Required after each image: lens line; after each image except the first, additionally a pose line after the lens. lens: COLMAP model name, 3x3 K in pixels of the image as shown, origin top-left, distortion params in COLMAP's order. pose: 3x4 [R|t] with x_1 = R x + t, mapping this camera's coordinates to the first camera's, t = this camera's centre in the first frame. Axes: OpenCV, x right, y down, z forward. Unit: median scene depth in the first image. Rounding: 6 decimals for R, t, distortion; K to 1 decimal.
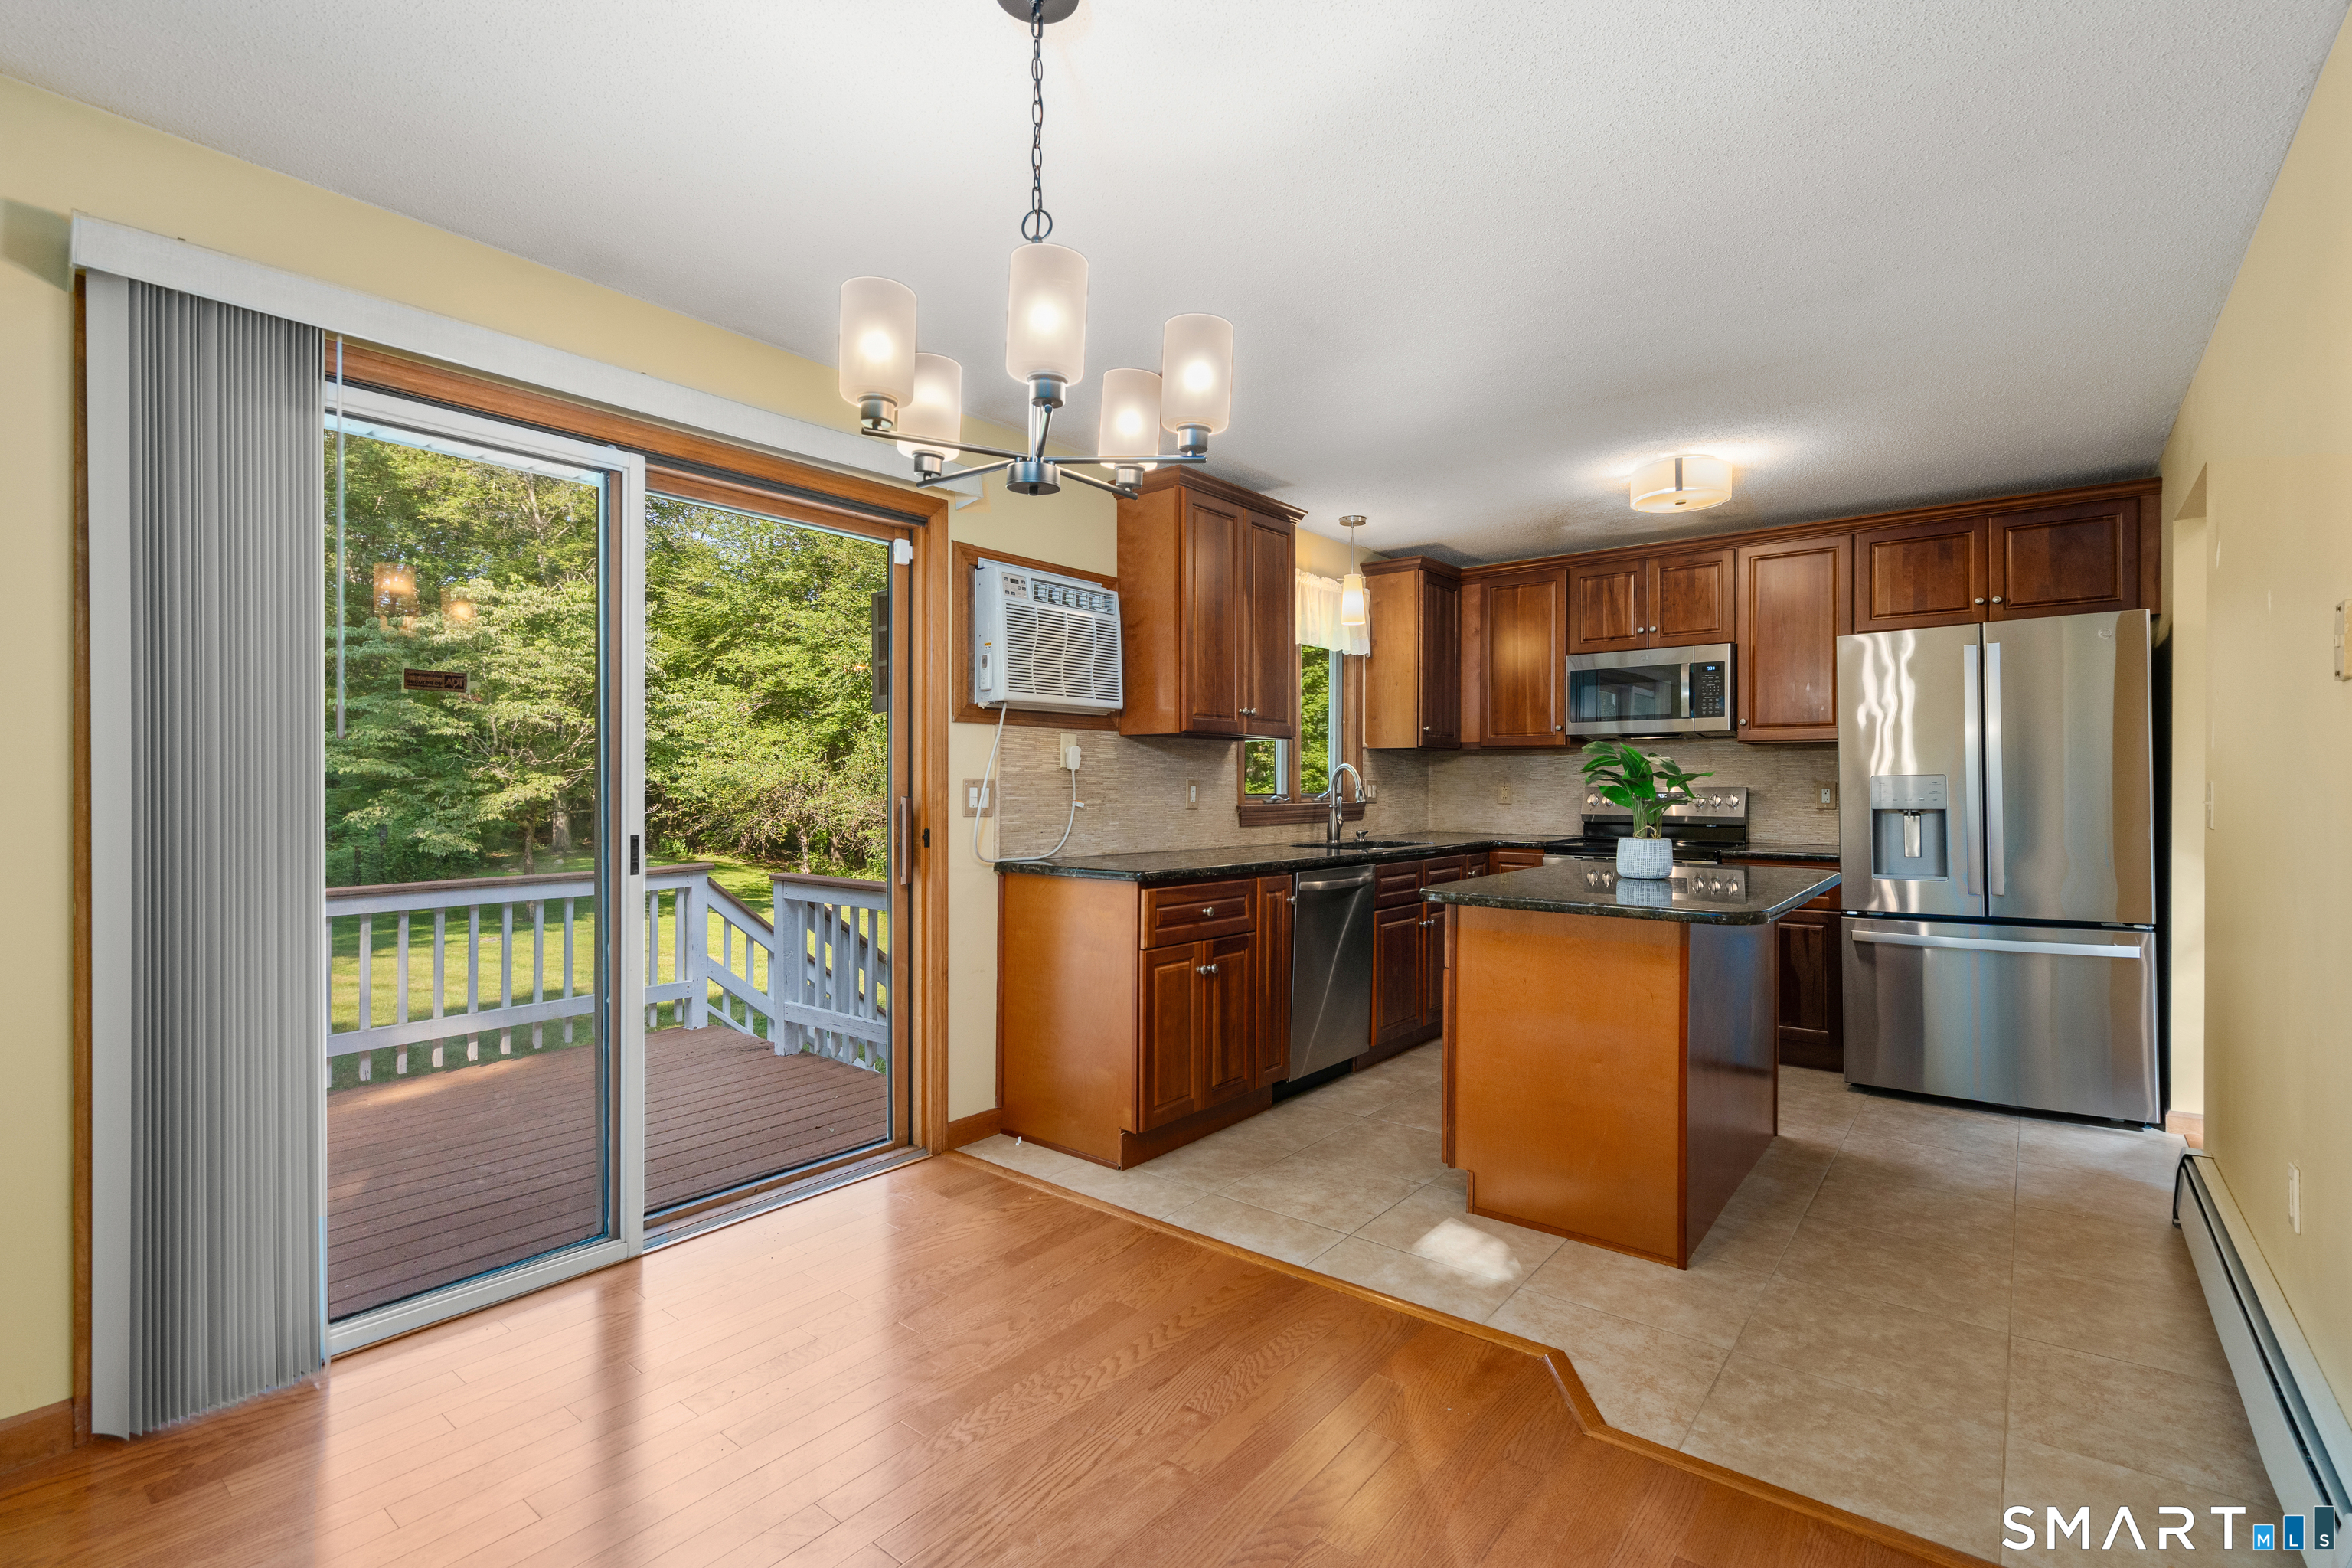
lens RADIAL K [[1067.3, 0, 1172.0], [0, 1067.3, 780.4], [0, 0, 1]] dist [-0.001875, 0.000189]
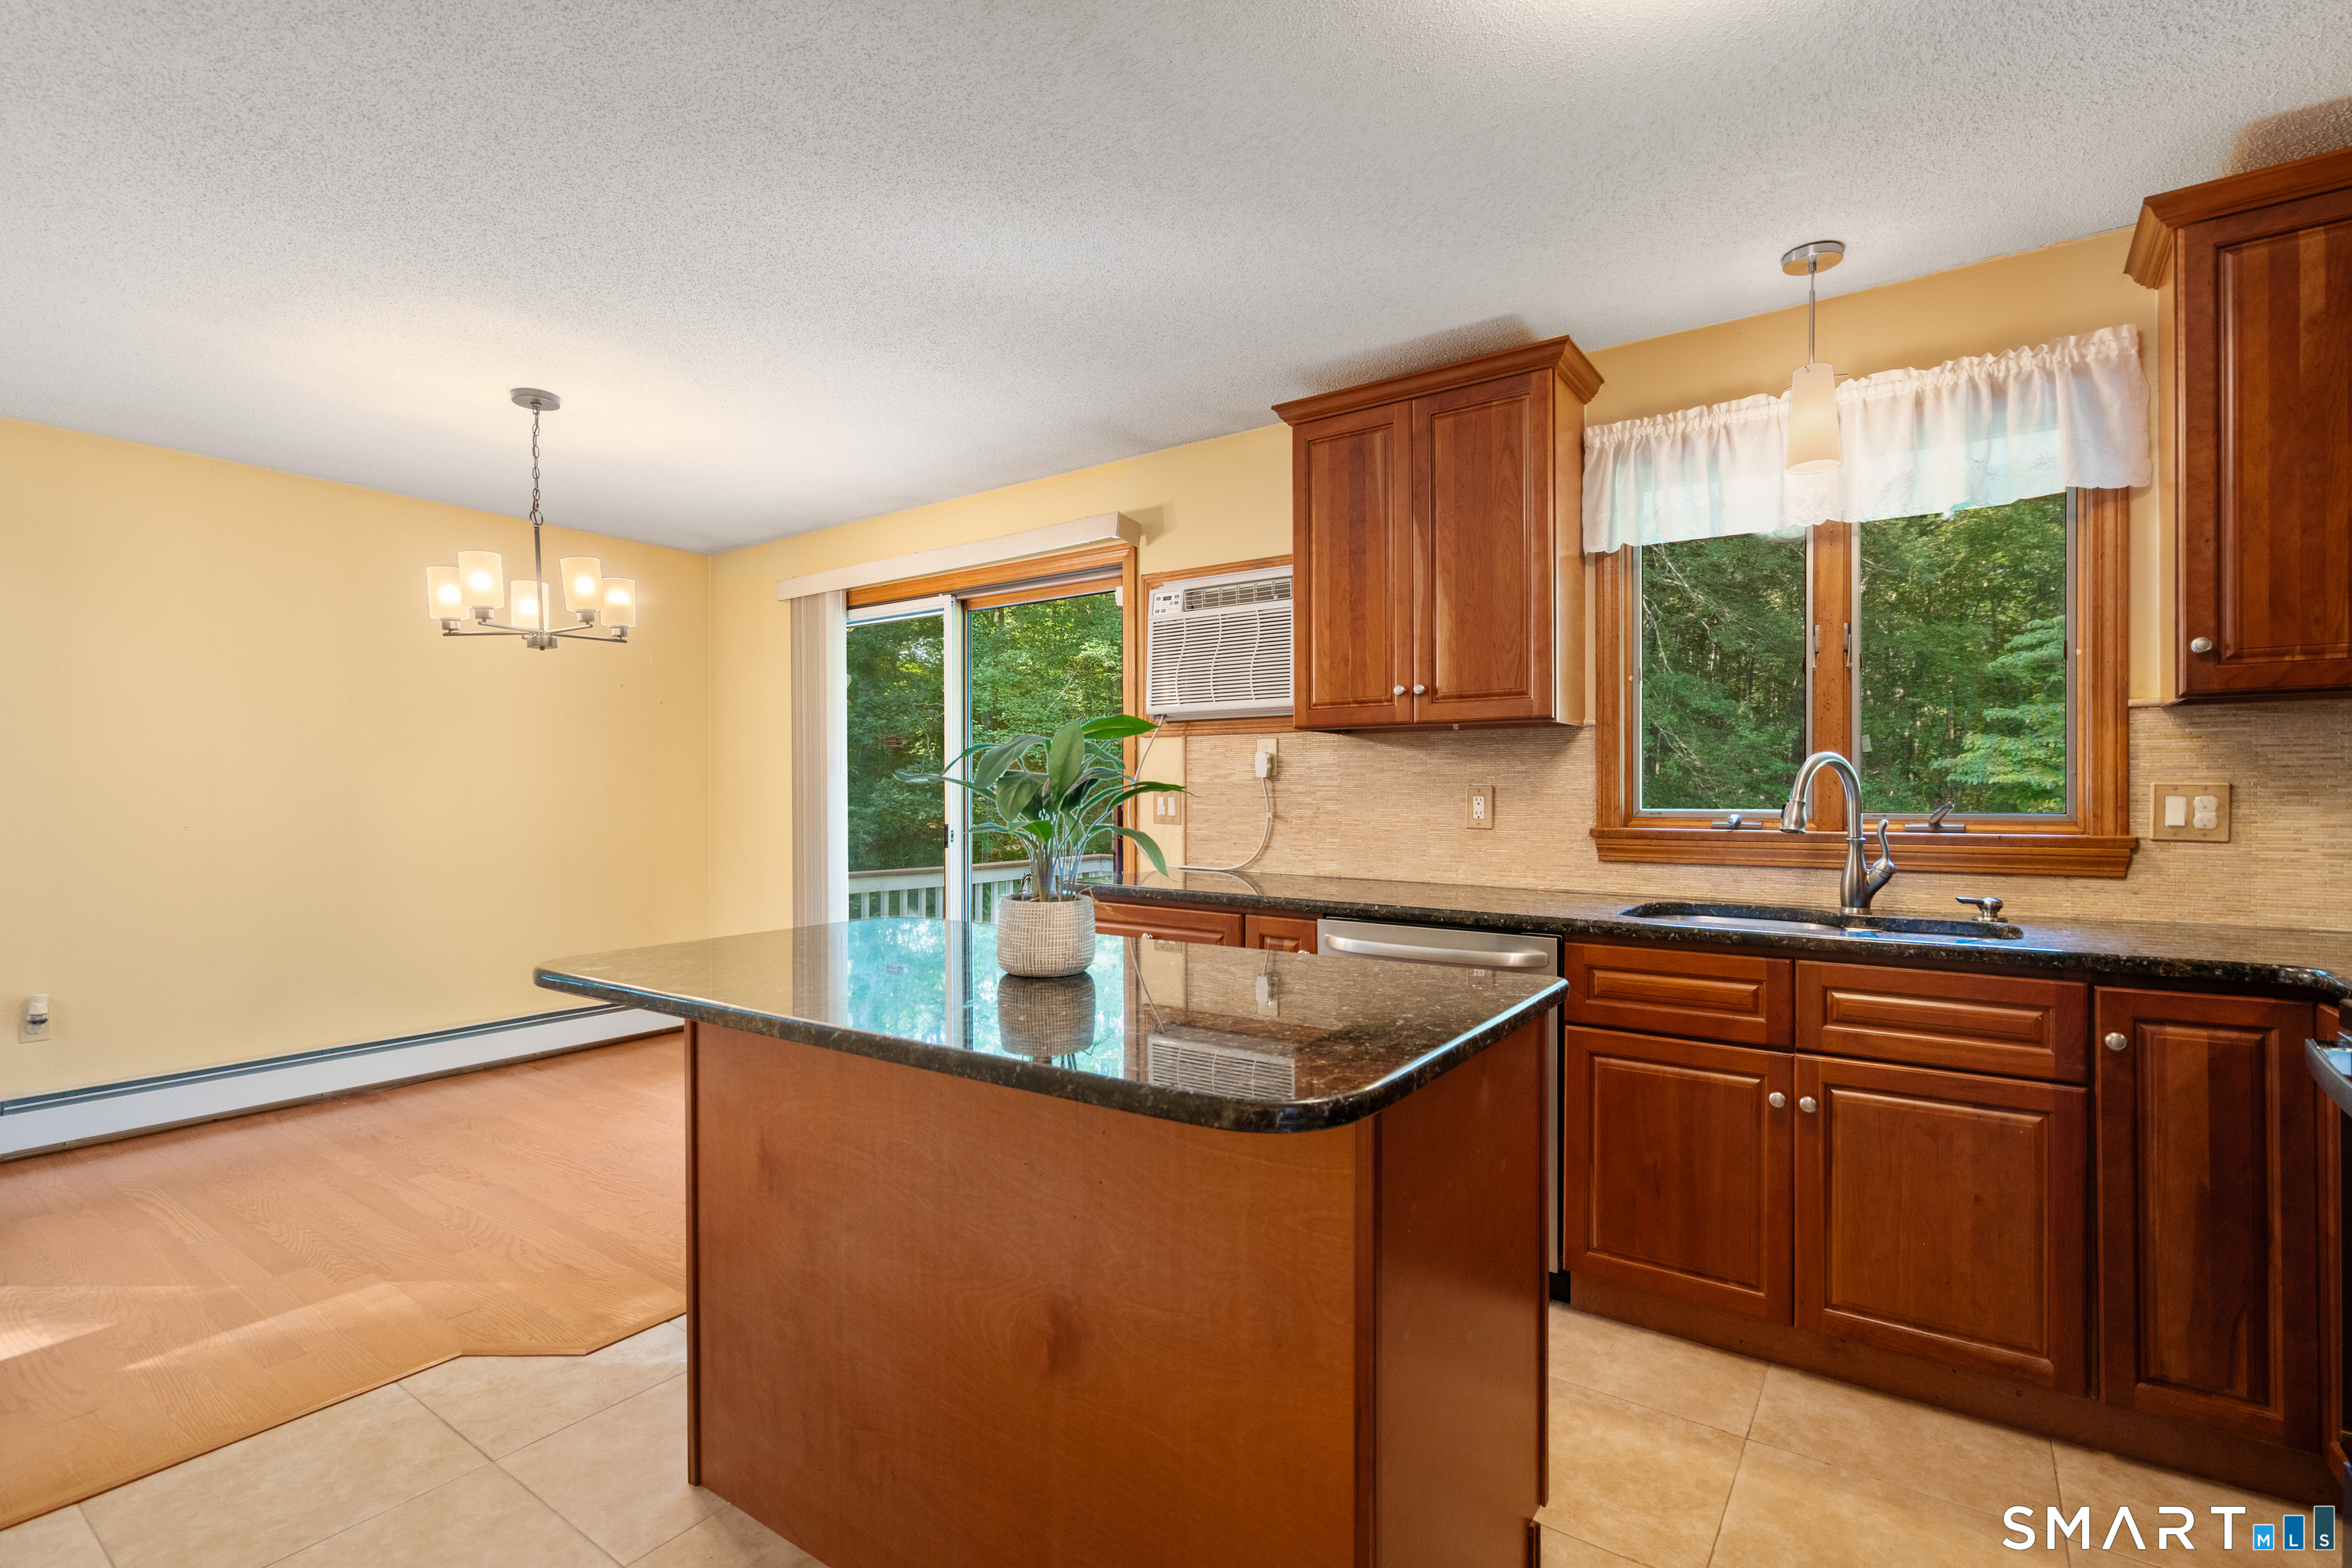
lens RADIAL K [[1067.3, 0, 1172.0], [0, 1067.3, 780.4], [0, 0, 1]] dist [-0.001875, 0.000189]
pose [[0.056535, -0.010821, -0.998342, 0.774390], [0.004421, 0.999934, -0.010588, 0.001501], [0.998391, -0.003815, 0.056579, 0.821624]]
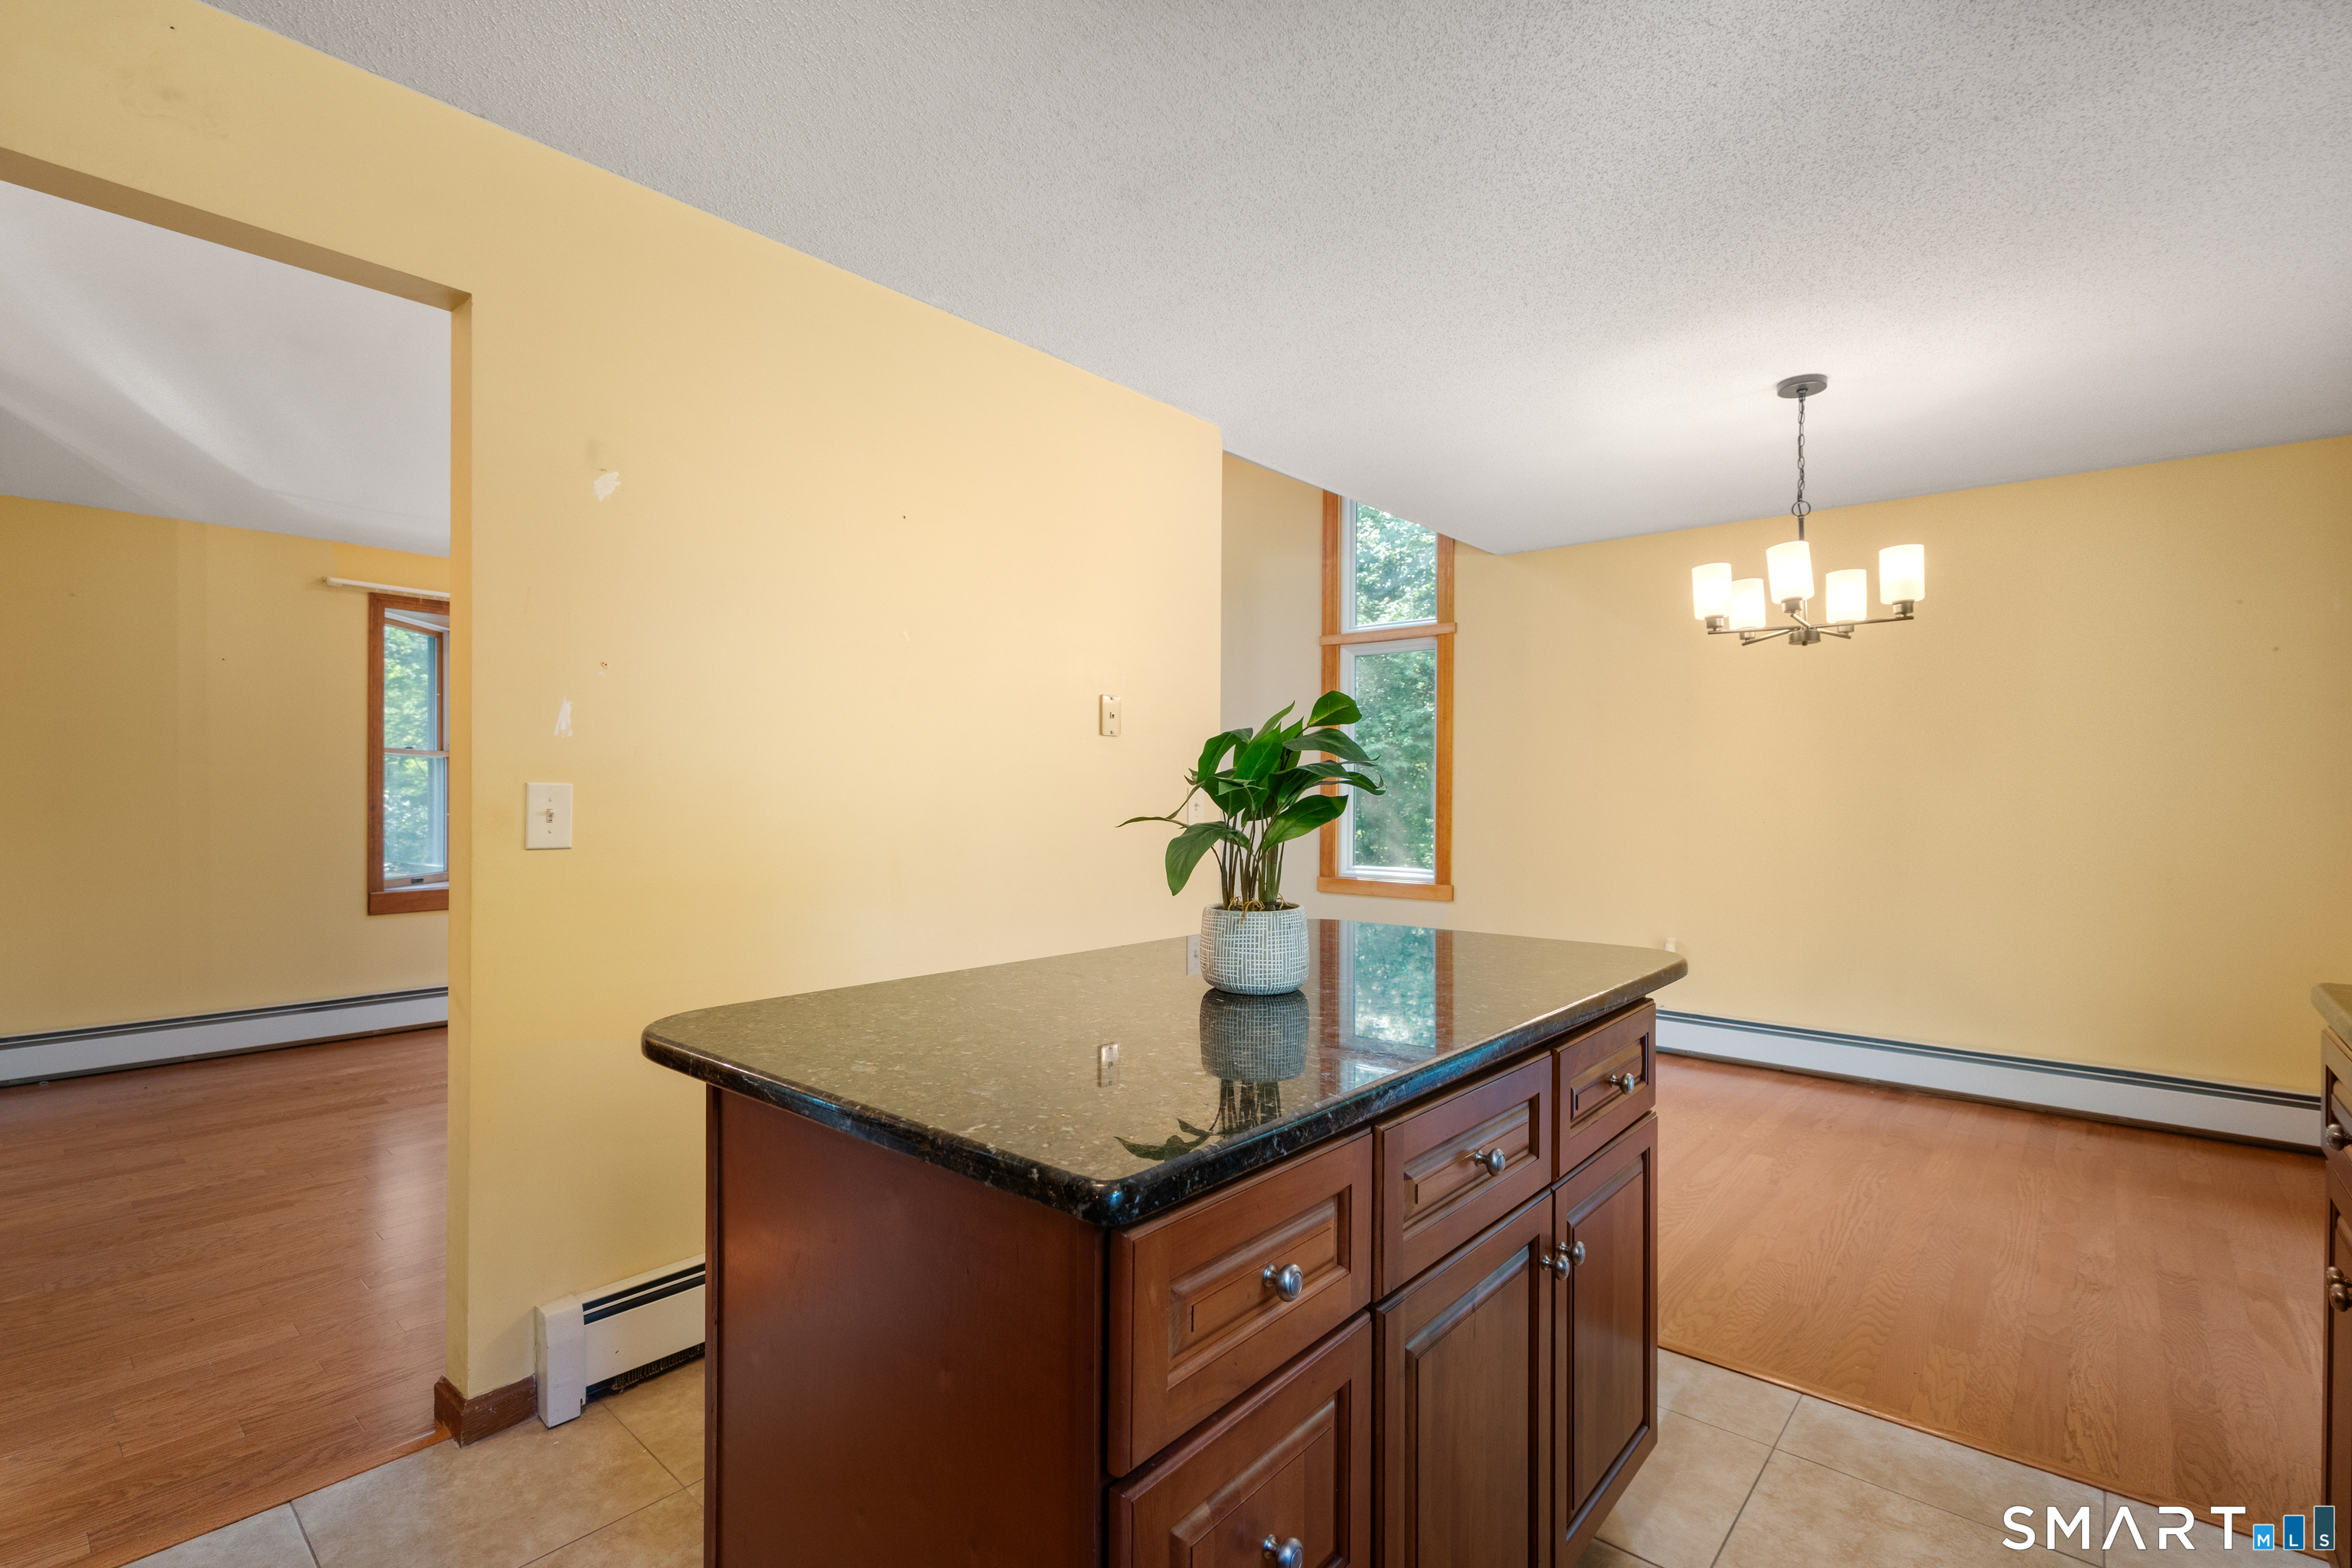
lens RADIAL K [[1077.7, 0, 1183.0], [0, 1077.7, 791.6], [0, 0, 1]] dist [-0.001173, 0.000361]
pose [[-0.999257, -0.008308, 0.037641, 0.364202], [-0.008362, 0.999964, -0.001286, 0.002825], [-0.037629, -0.001600, -0.999290, 1.183483]]
